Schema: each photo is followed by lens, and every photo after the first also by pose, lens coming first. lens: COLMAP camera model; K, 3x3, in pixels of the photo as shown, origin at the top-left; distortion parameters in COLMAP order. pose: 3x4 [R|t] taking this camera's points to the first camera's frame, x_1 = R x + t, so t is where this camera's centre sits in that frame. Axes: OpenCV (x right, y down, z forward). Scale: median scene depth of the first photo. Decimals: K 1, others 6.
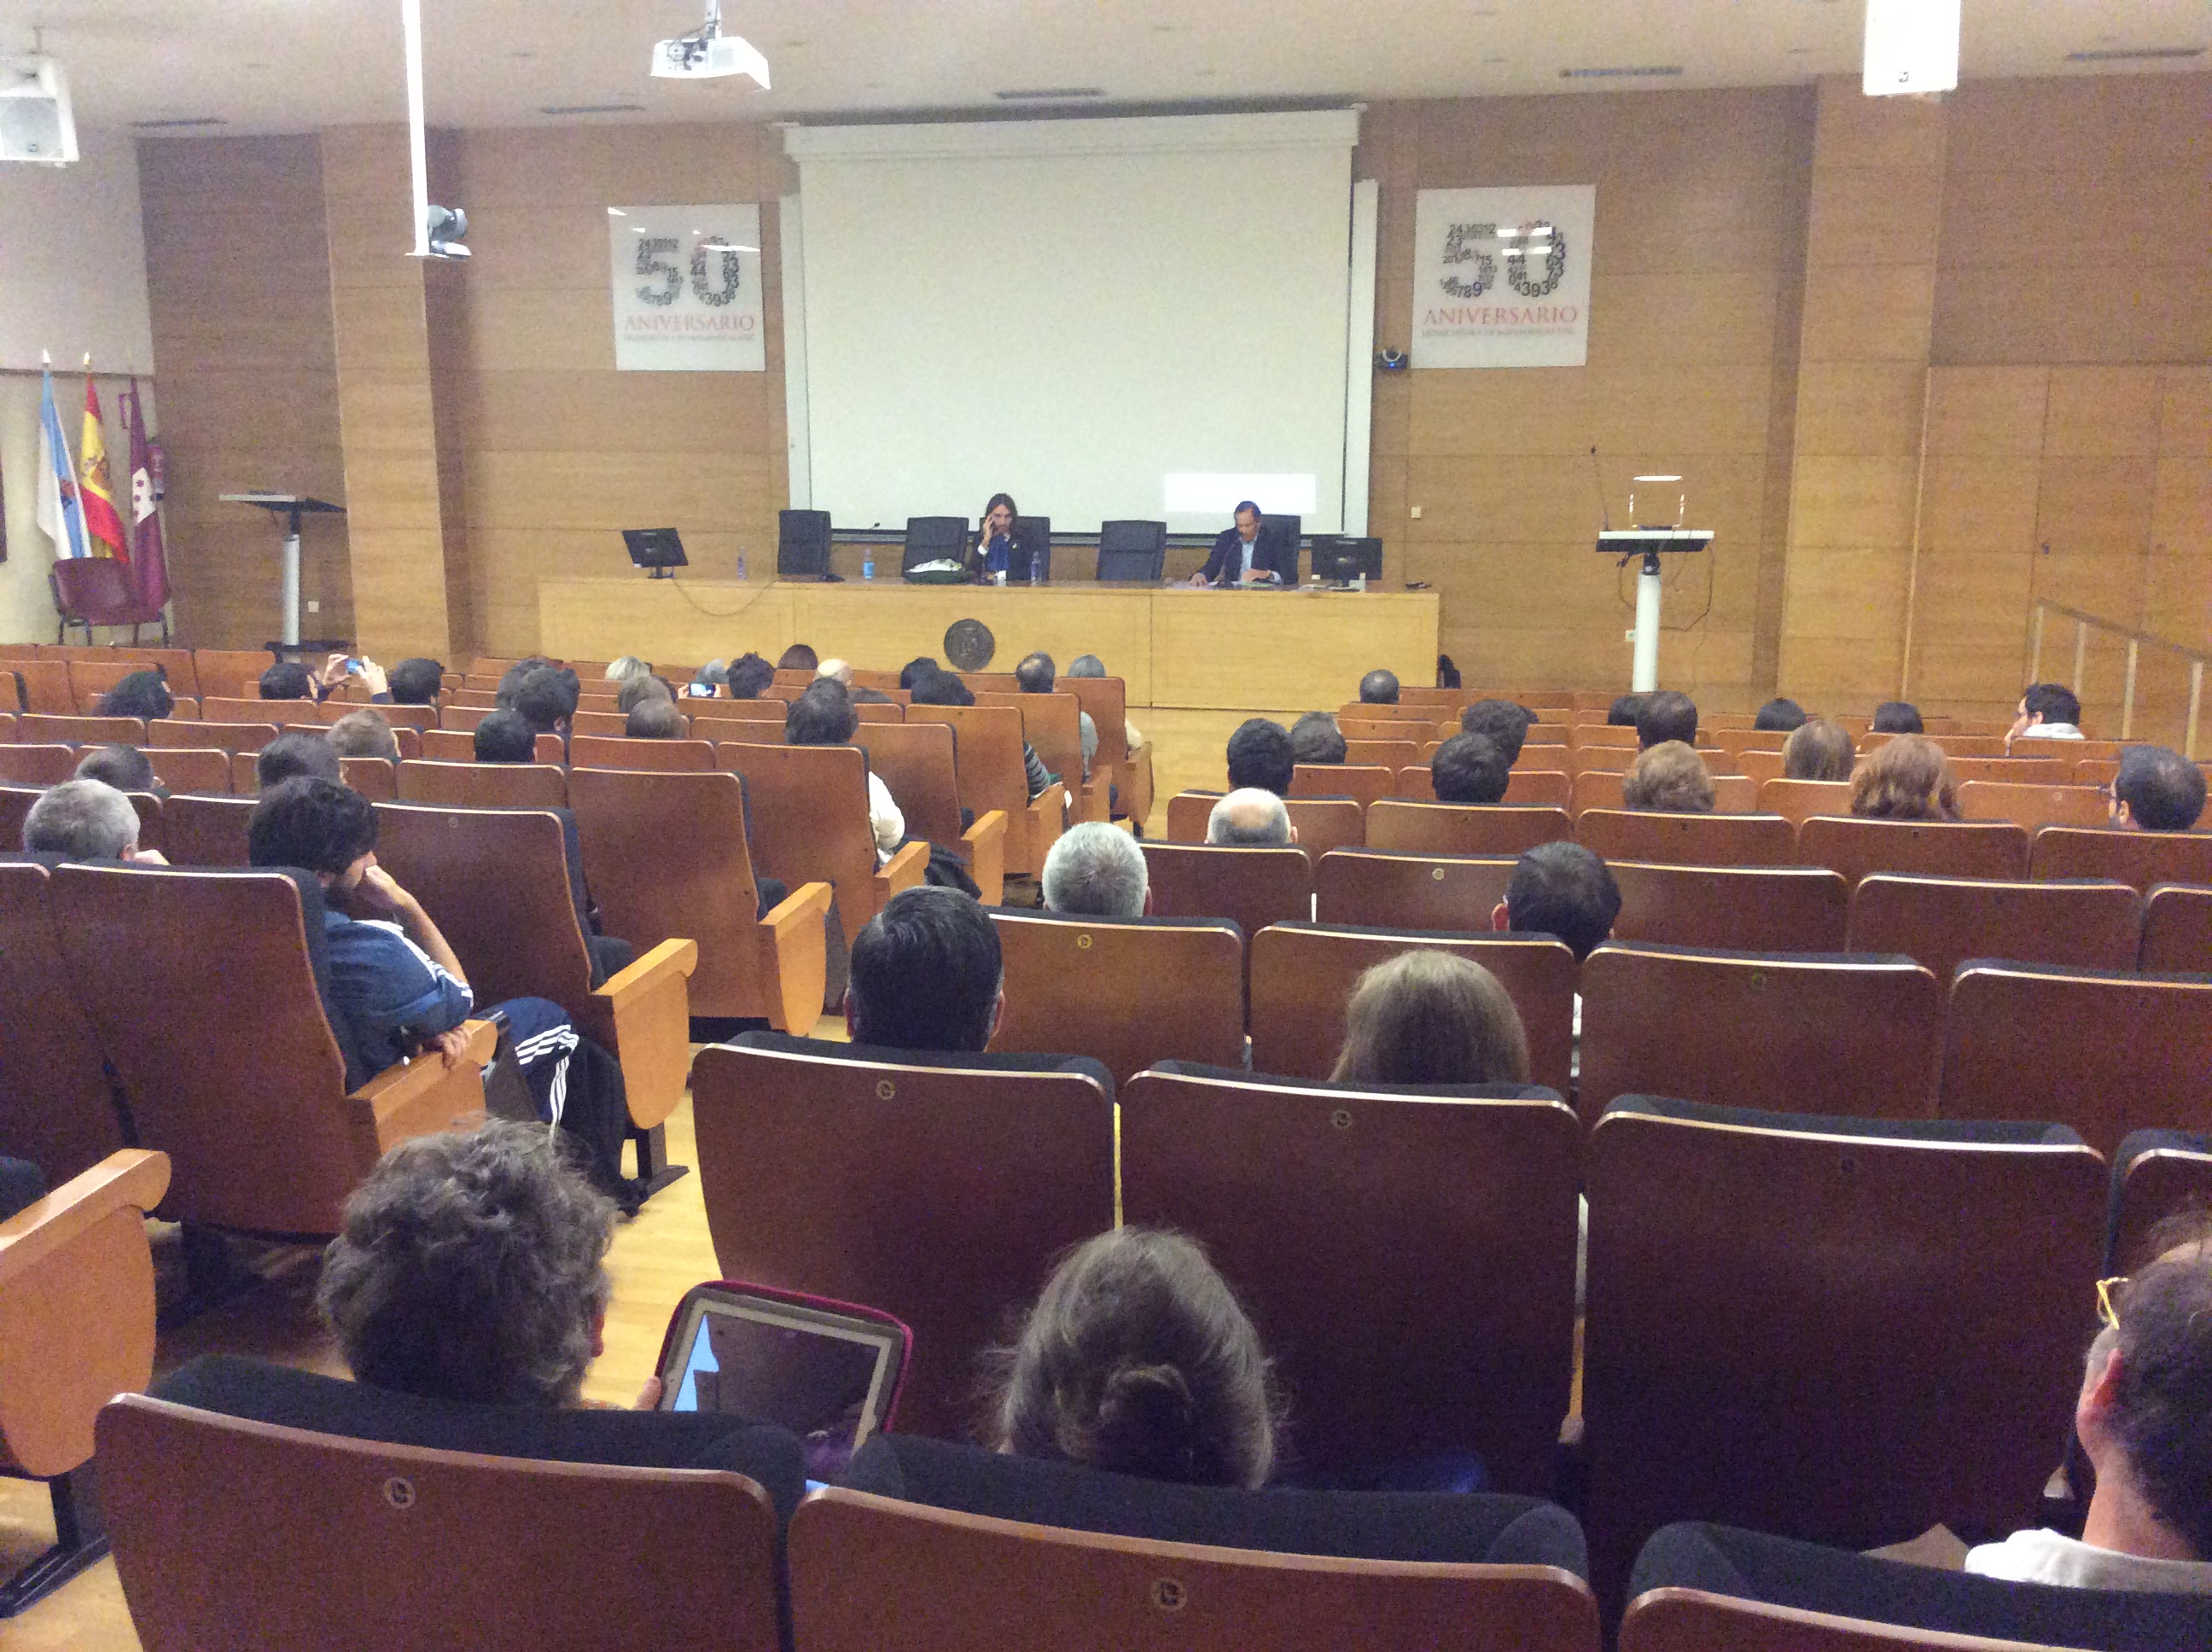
lens RADIAL K [[2012.1, 0, 1106.0], [0, 2012.1, 826.0], [0, 0, 1]] dist [-0.002689, -0.004729]
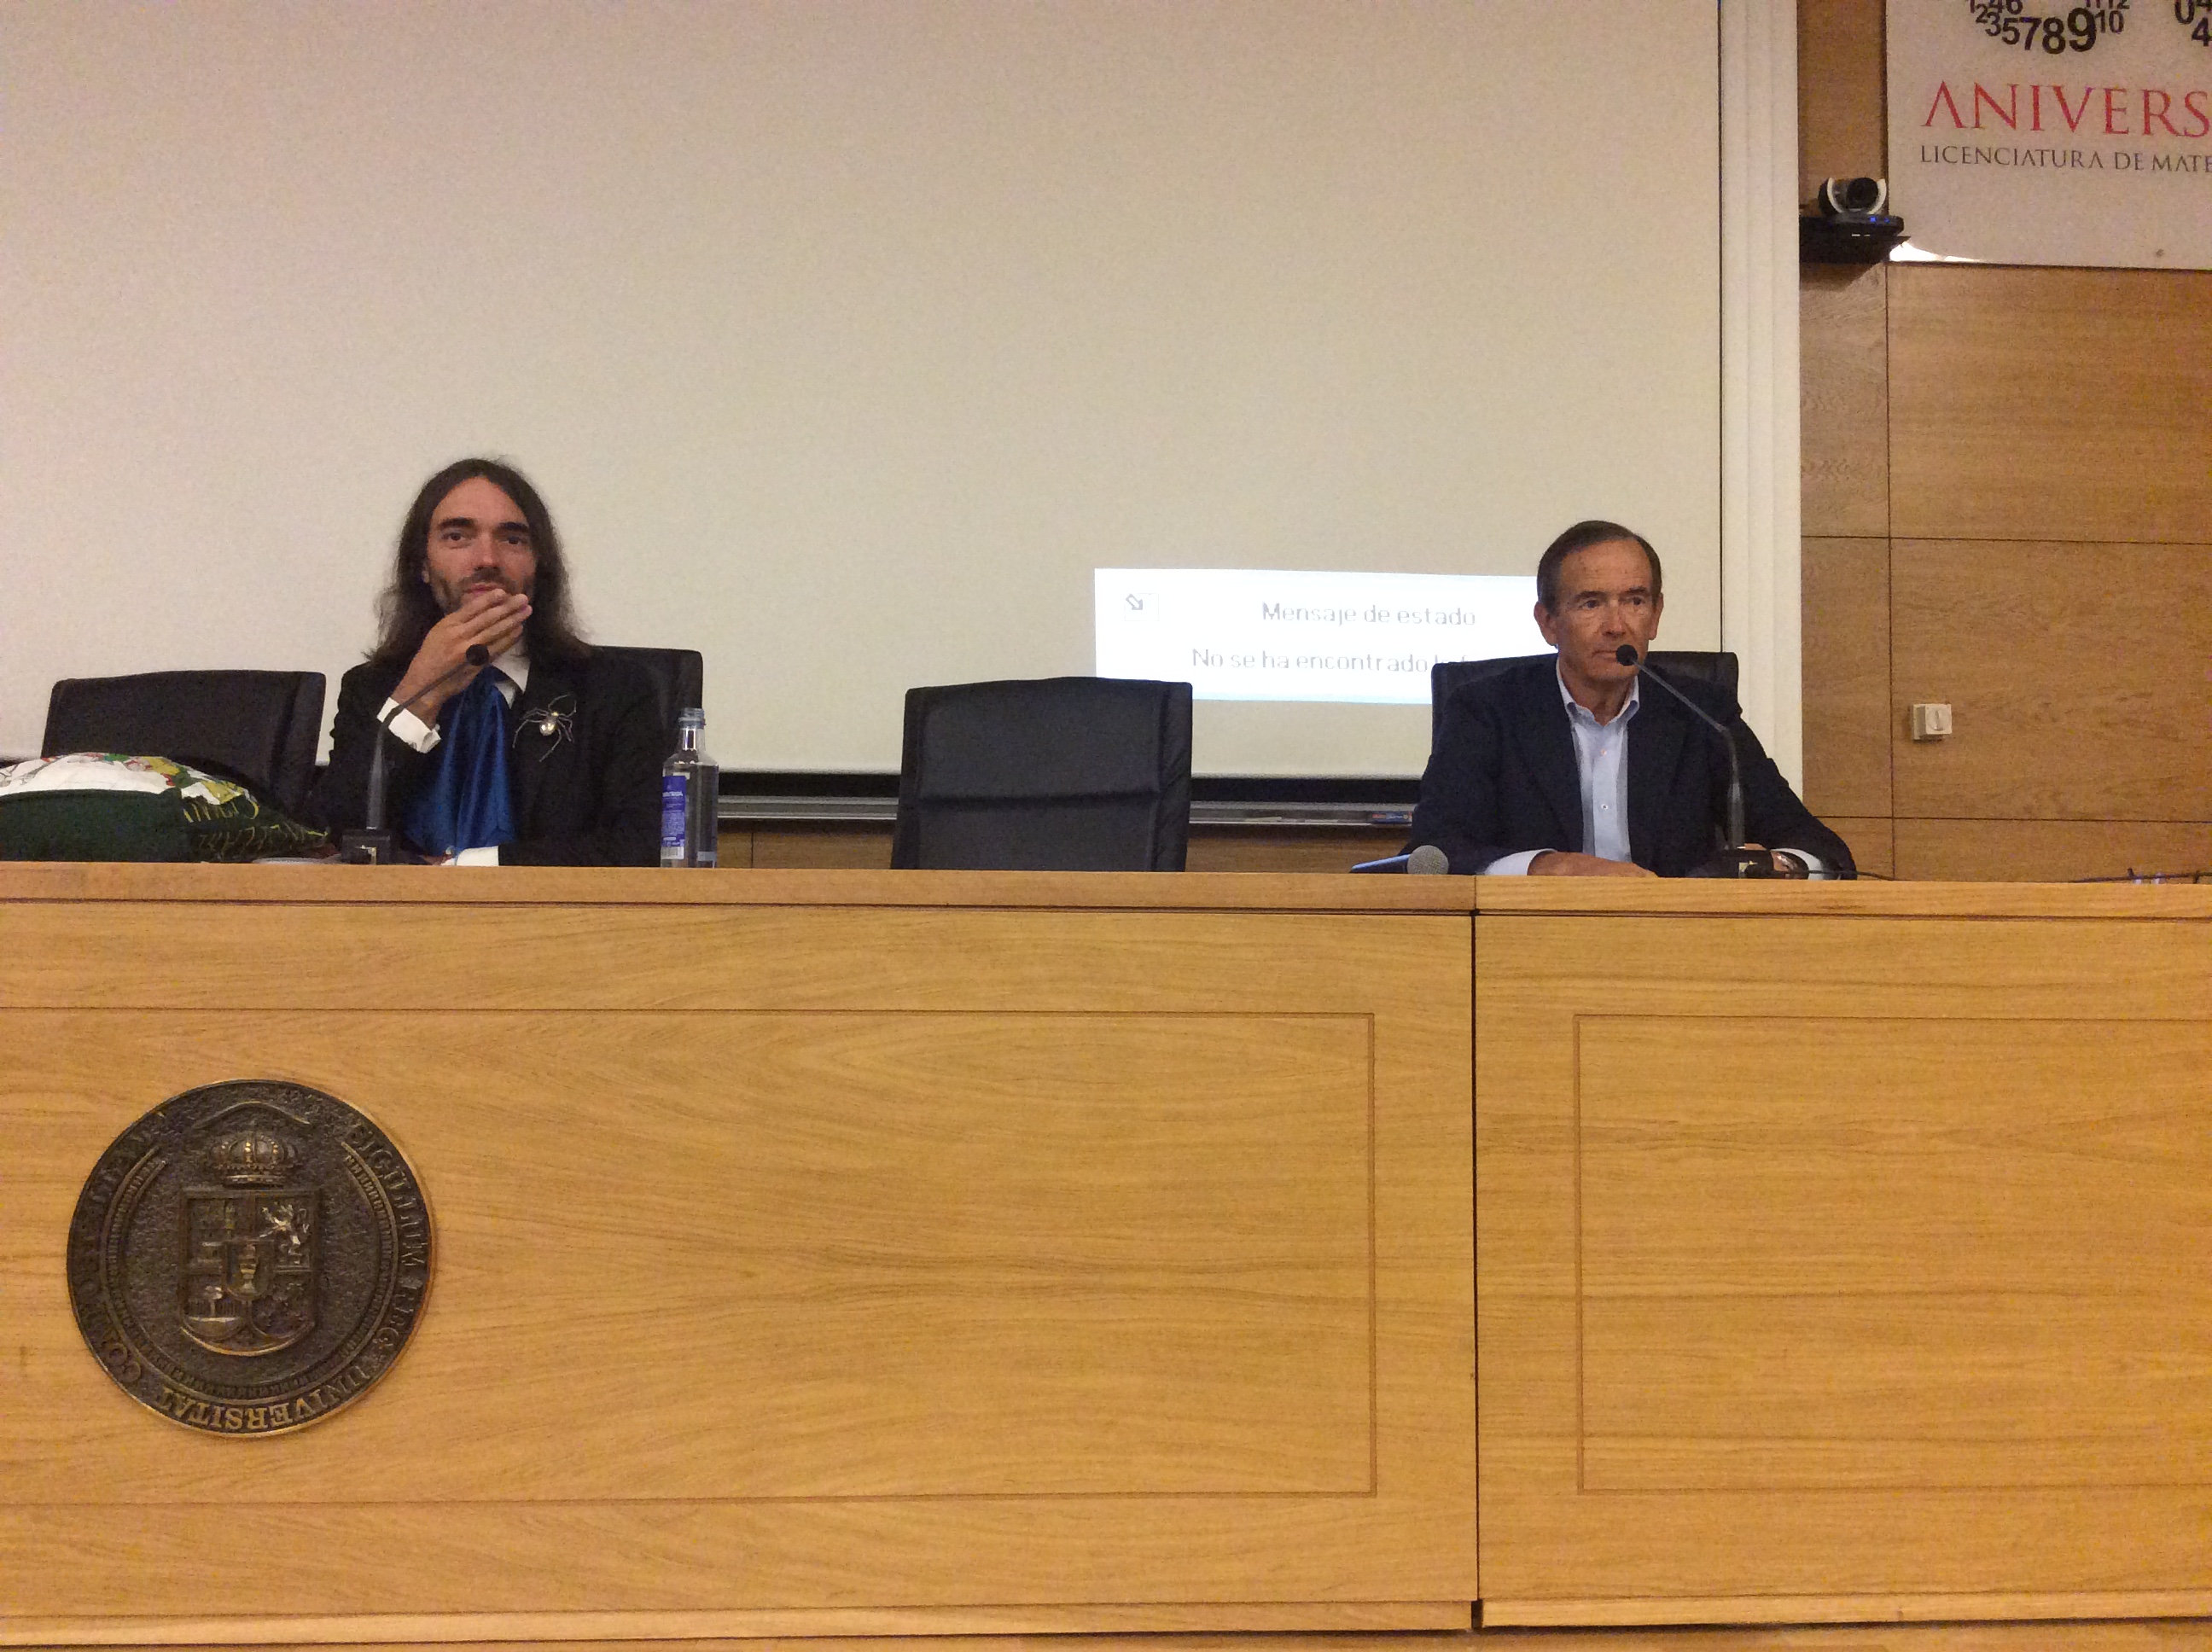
lens RADIAL K [[2012.1, 0, 1106.0], [0, 2012.1, 826.0], [0, 0, 1]] dist [-0.002689, -0.004729]
pose [[0.962878, 0.025074, 0.268772, -0.044191], [0.042609, 0.969077, -0.243053, -0.076008], [-0.266555, 0.245482, 0.932034, 0.778563]]
